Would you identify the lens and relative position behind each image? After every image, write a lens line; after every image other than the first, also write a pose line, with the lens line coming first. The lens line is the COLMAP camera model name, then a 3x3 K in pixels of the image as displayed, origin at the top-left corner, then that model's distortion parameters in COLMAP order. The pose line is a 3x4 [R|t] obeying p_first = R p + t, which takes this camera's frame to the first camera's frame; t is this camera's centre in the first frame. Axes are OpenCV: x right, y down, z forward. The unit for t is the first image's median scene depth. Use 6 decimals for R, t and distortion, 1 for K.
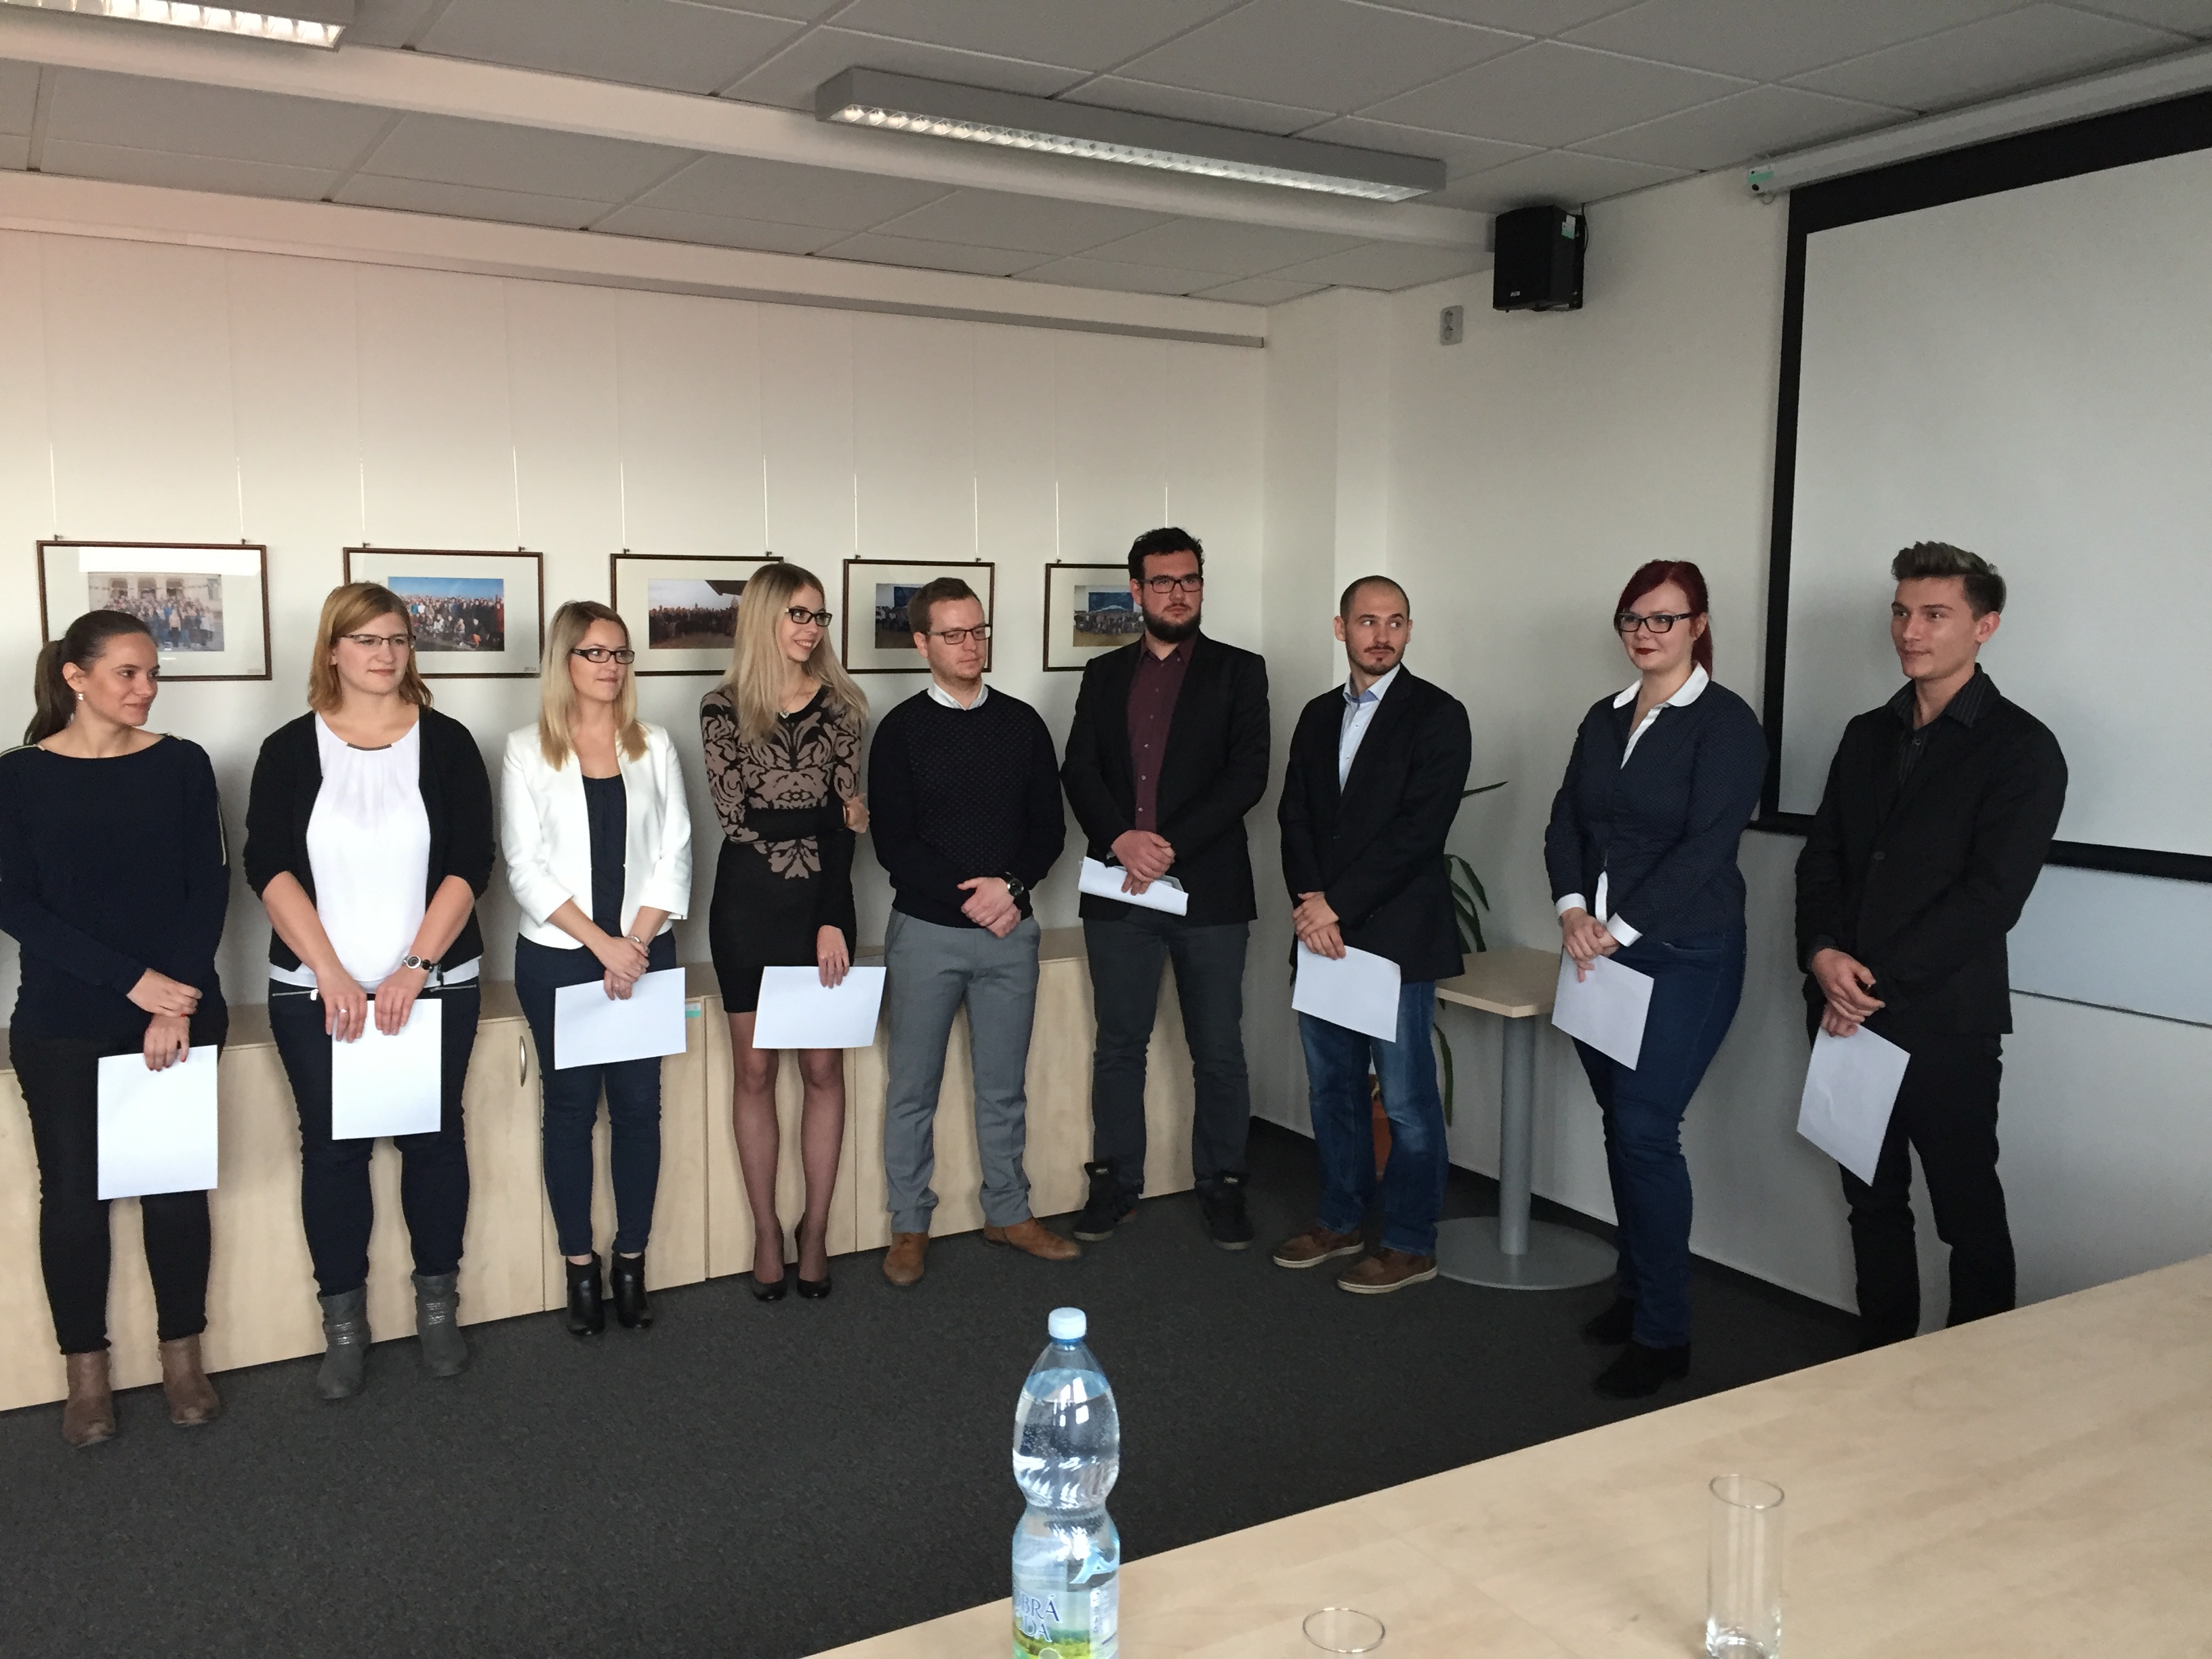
lens RADIAL K [[1903.7, 0, 1095.1], [0, 1903.7, 845.9], [0, 0, 1]] dist [0.086328, -0.115788]
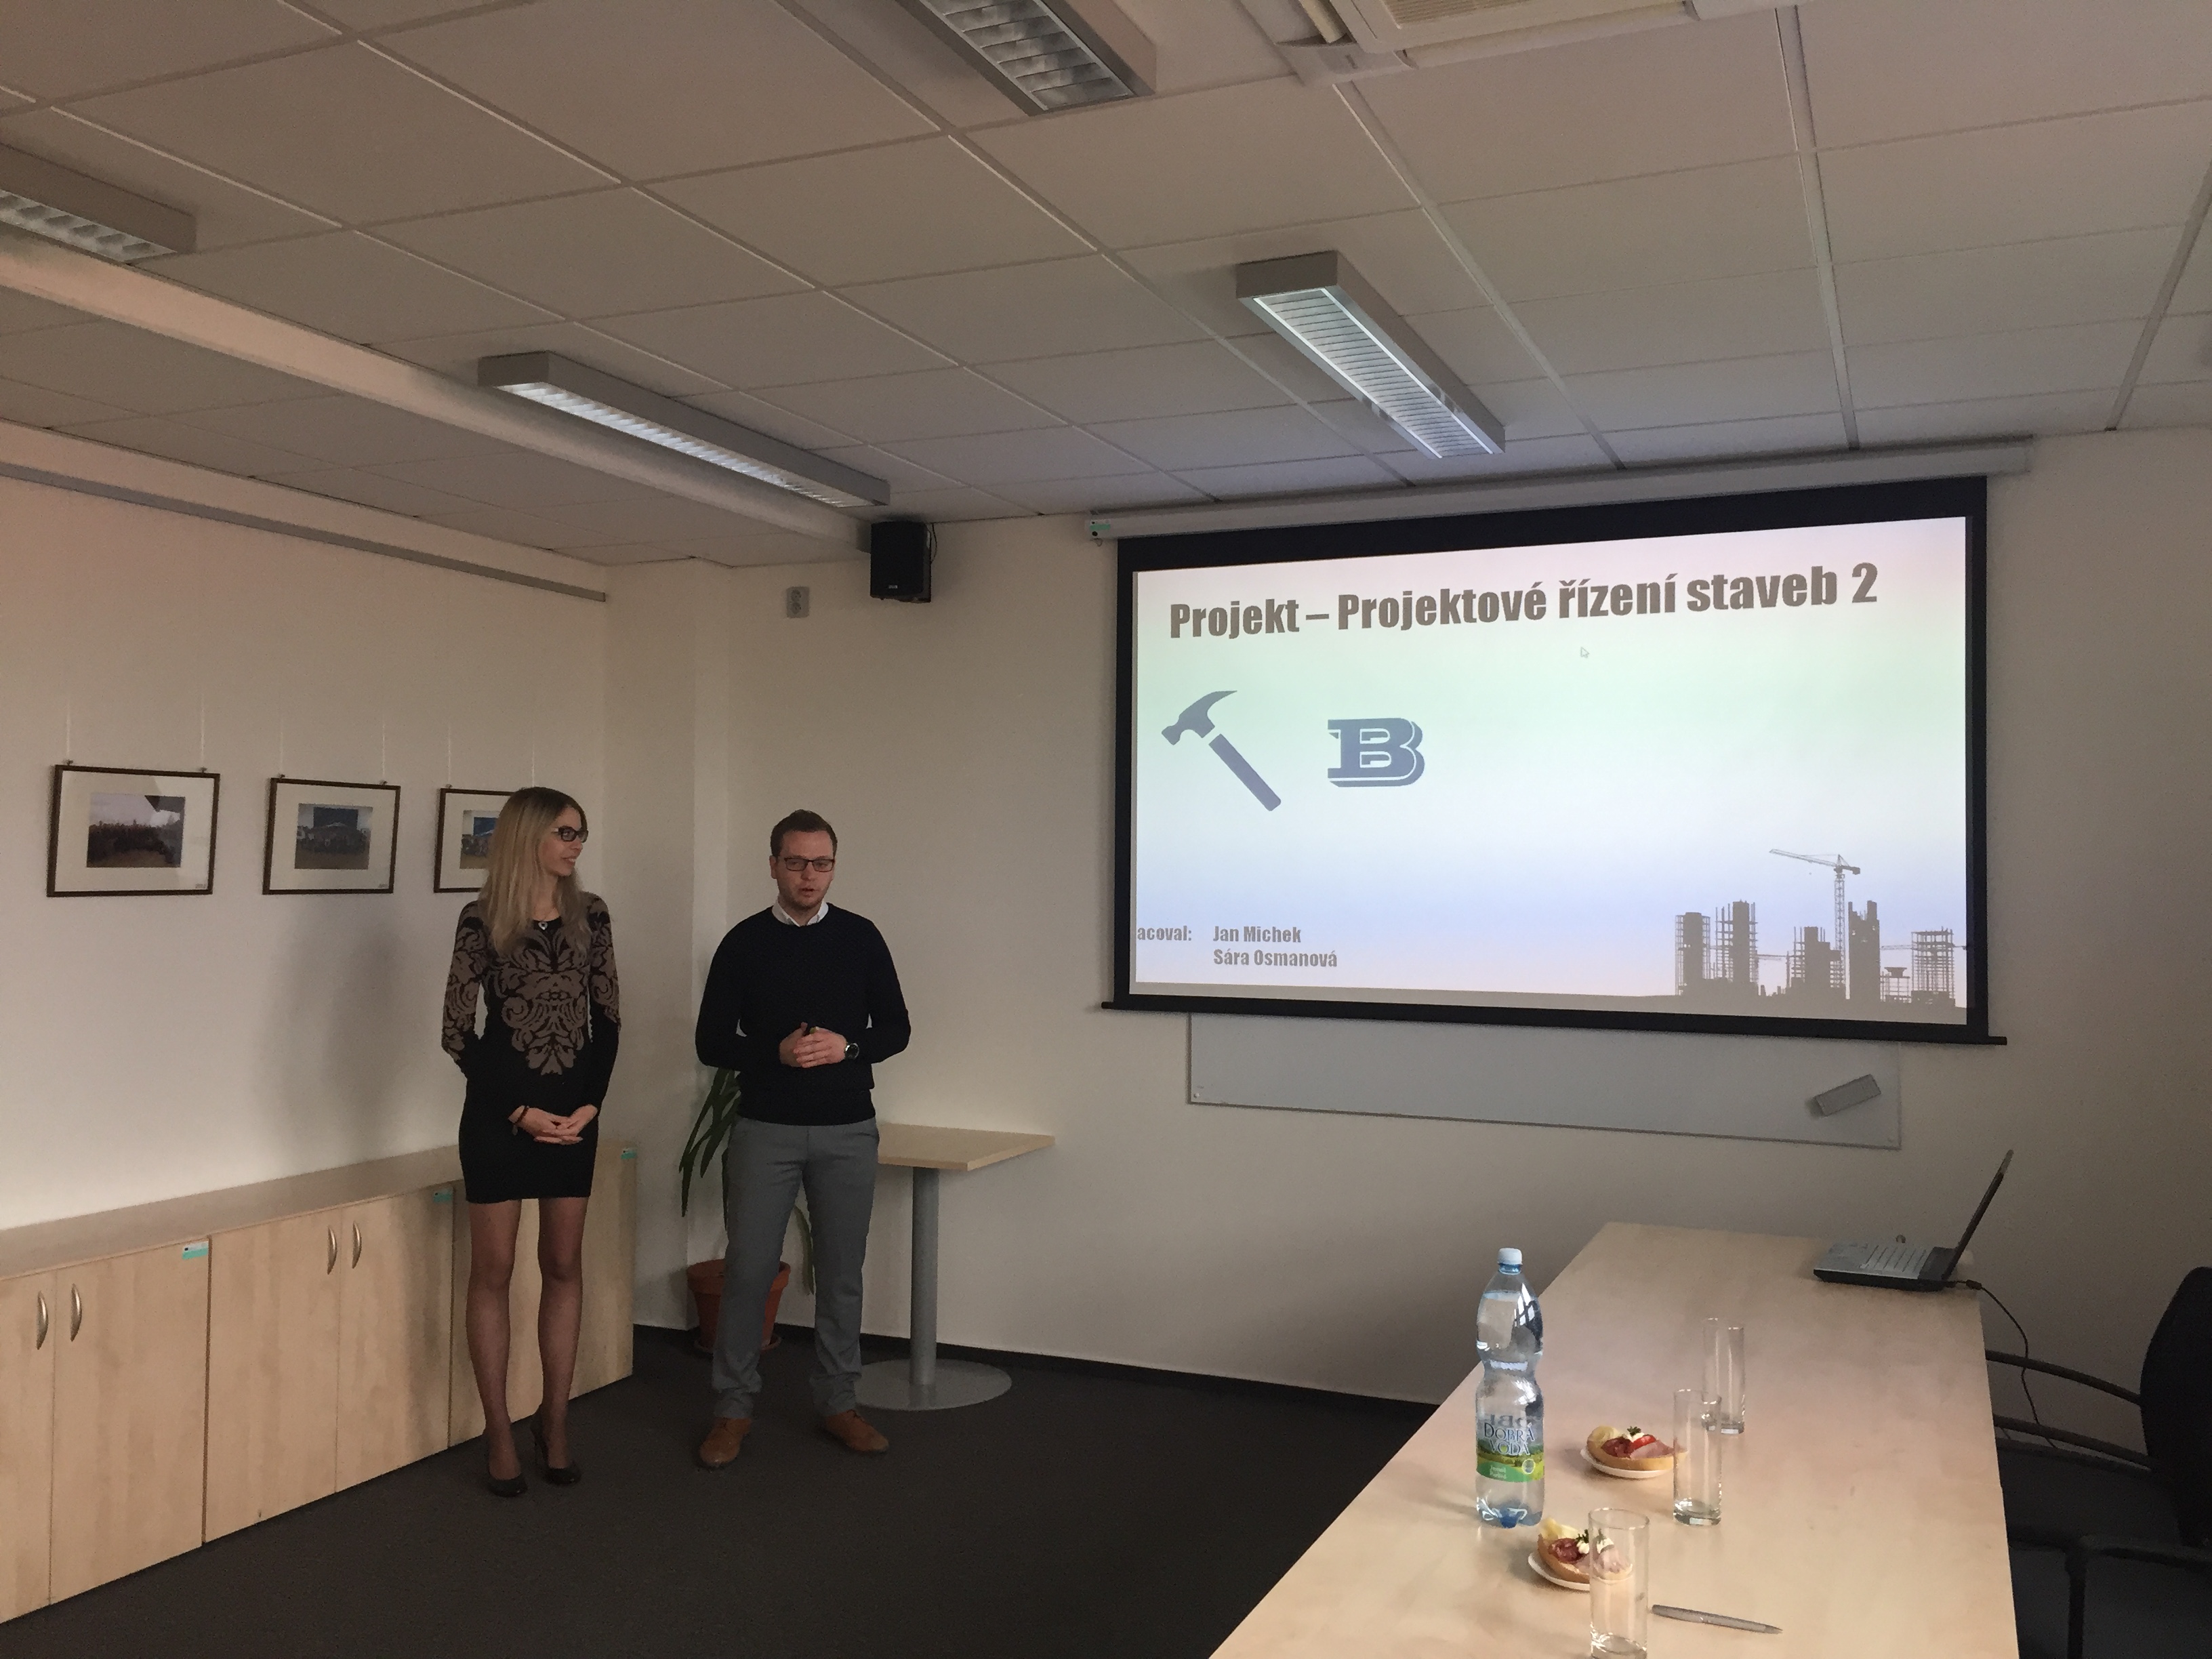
lens RADIAL K [[1896.1, 0, 1116.4], [0, 1896.1, 853.3], [0, 0, 1]] dist [0.065360, -0.053426]
pose [[0.814560, 0.011985, 0.579955, -0.393102], [0.056421, 0.993409, -0.099774, 0.013482], [-0.577328, 0.113994, 0.808516, -0.054285]]
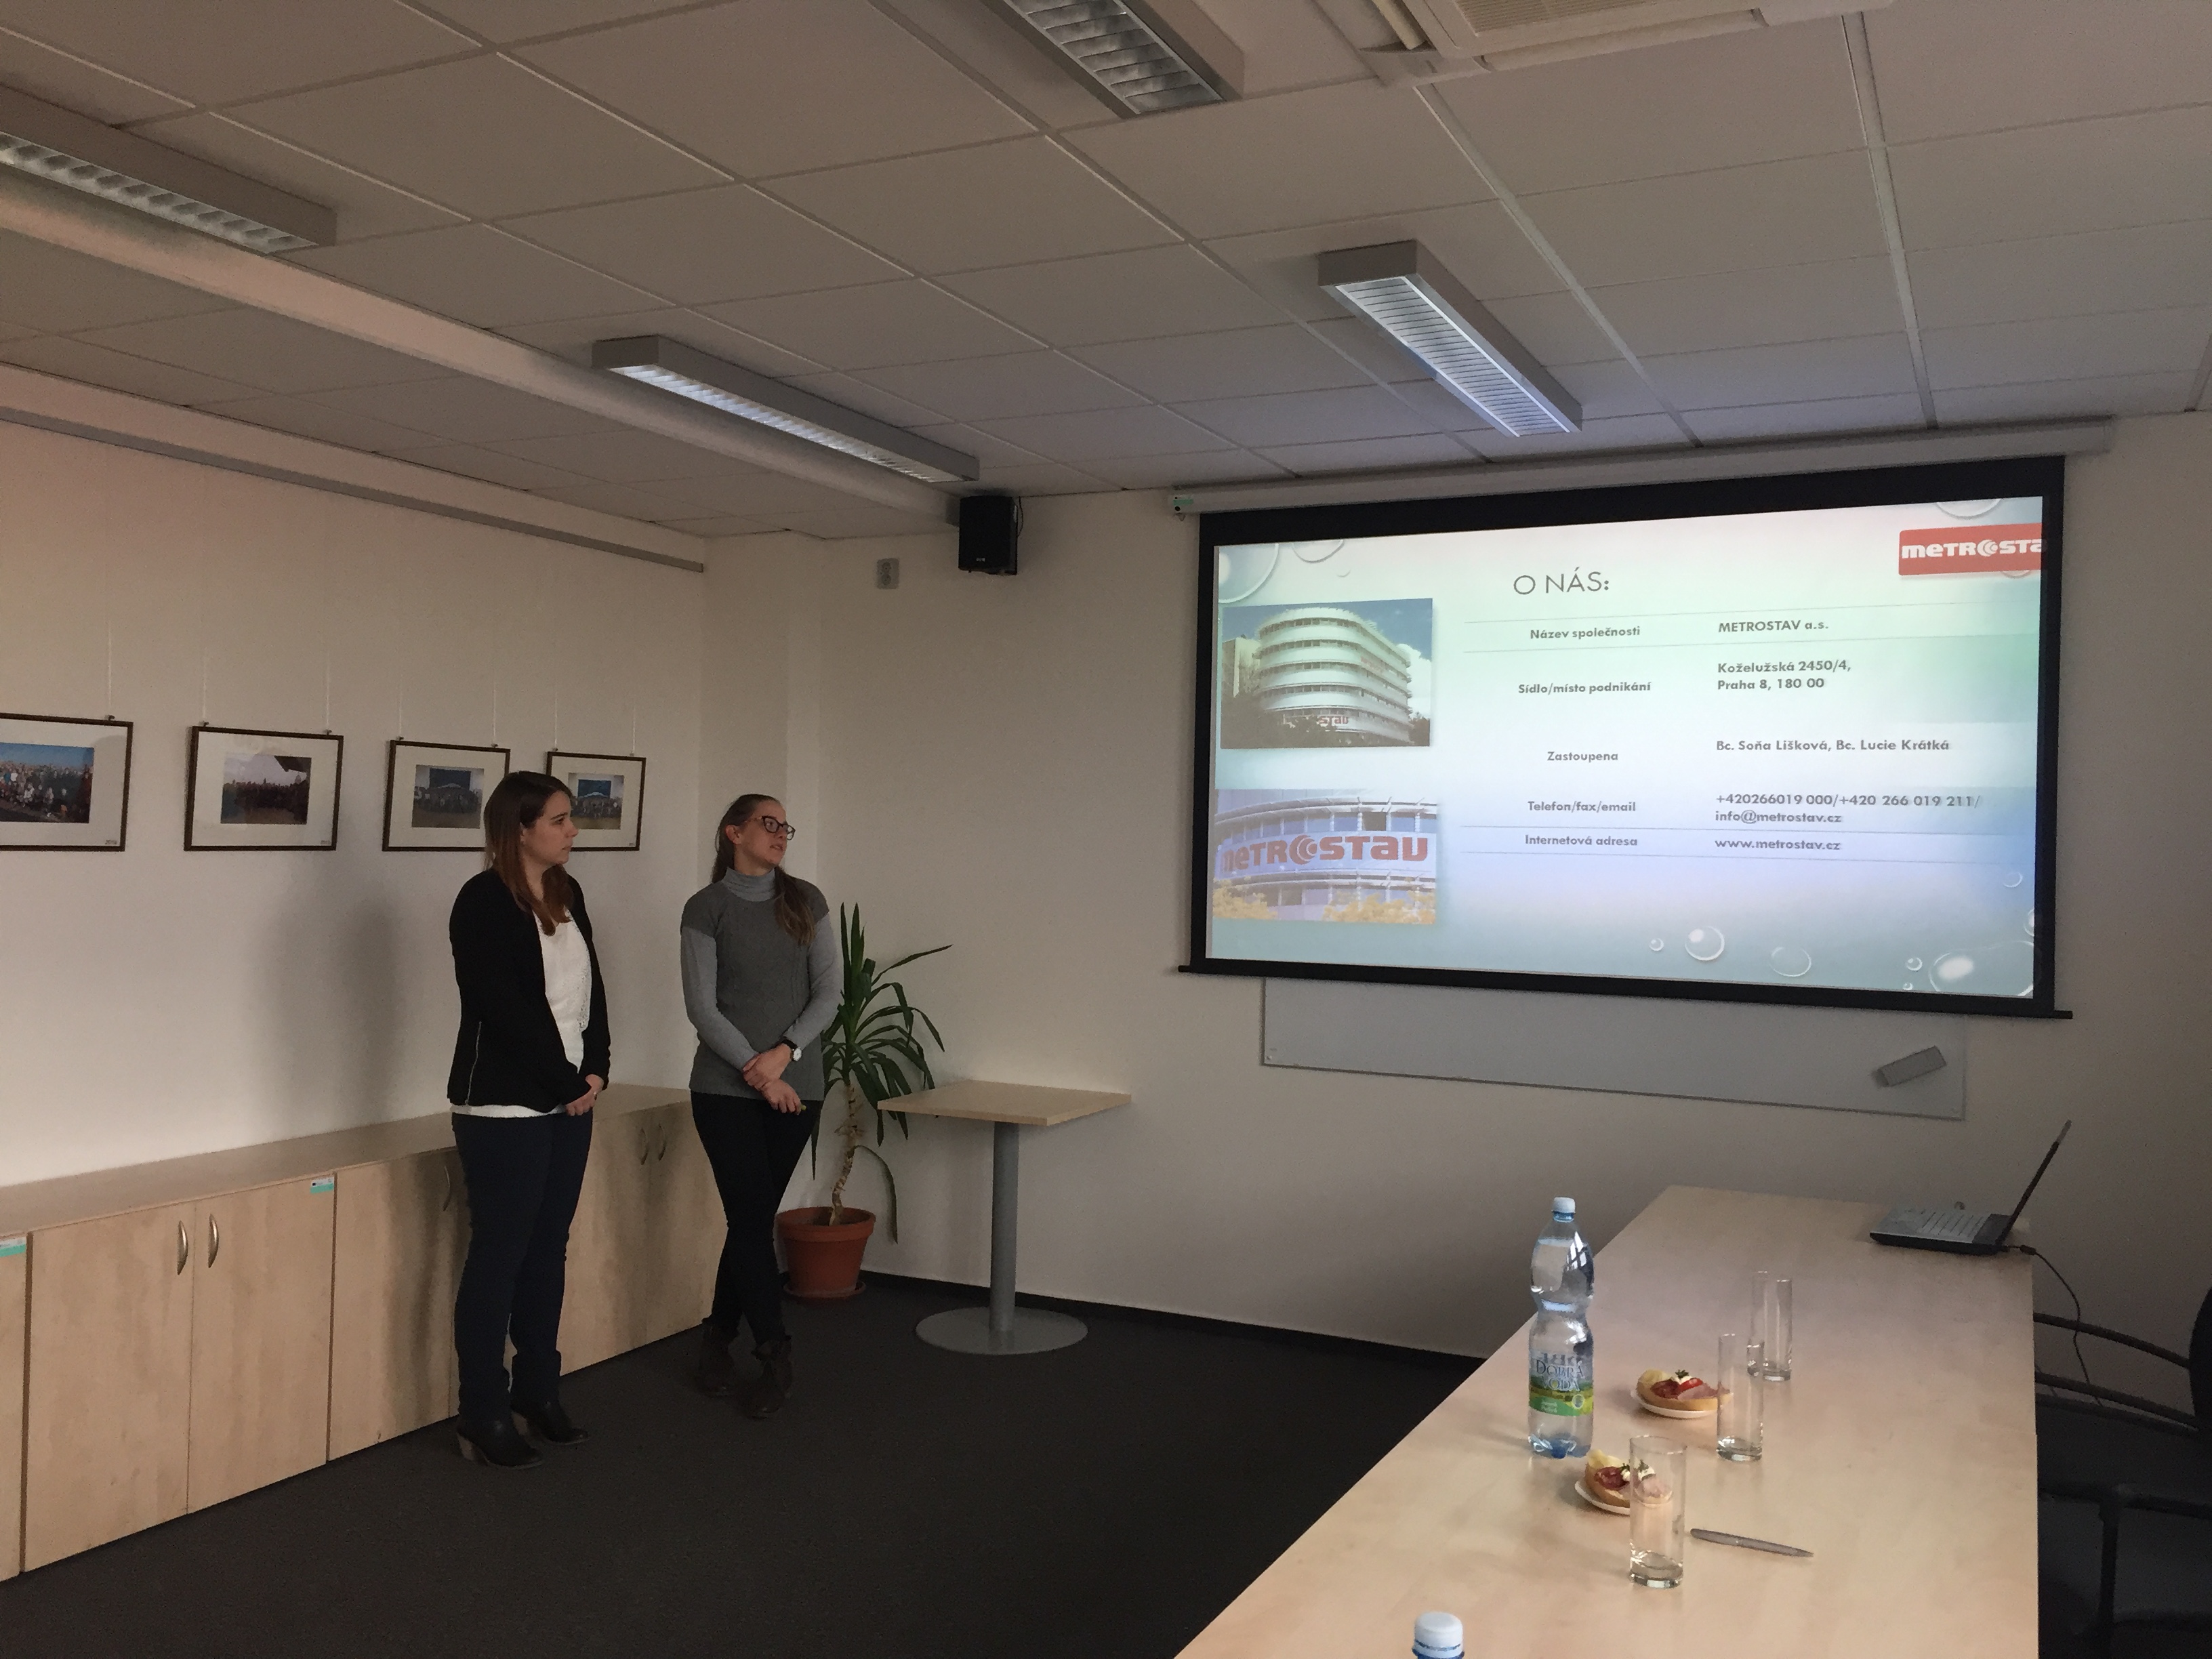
lens RADIAL K [[1890.5, 0, 1116.8], [0, 1890.5, 849.0], [0, 0, 1]] dist [0.067908, -0.046250]
pose [[0.837269, 0.013150, 0.546633, -0.411539], [0.041207, 0.995350, -0.087060, 0.016748], [-0.545236, 0.095418, 0.832834, -0.078824]]
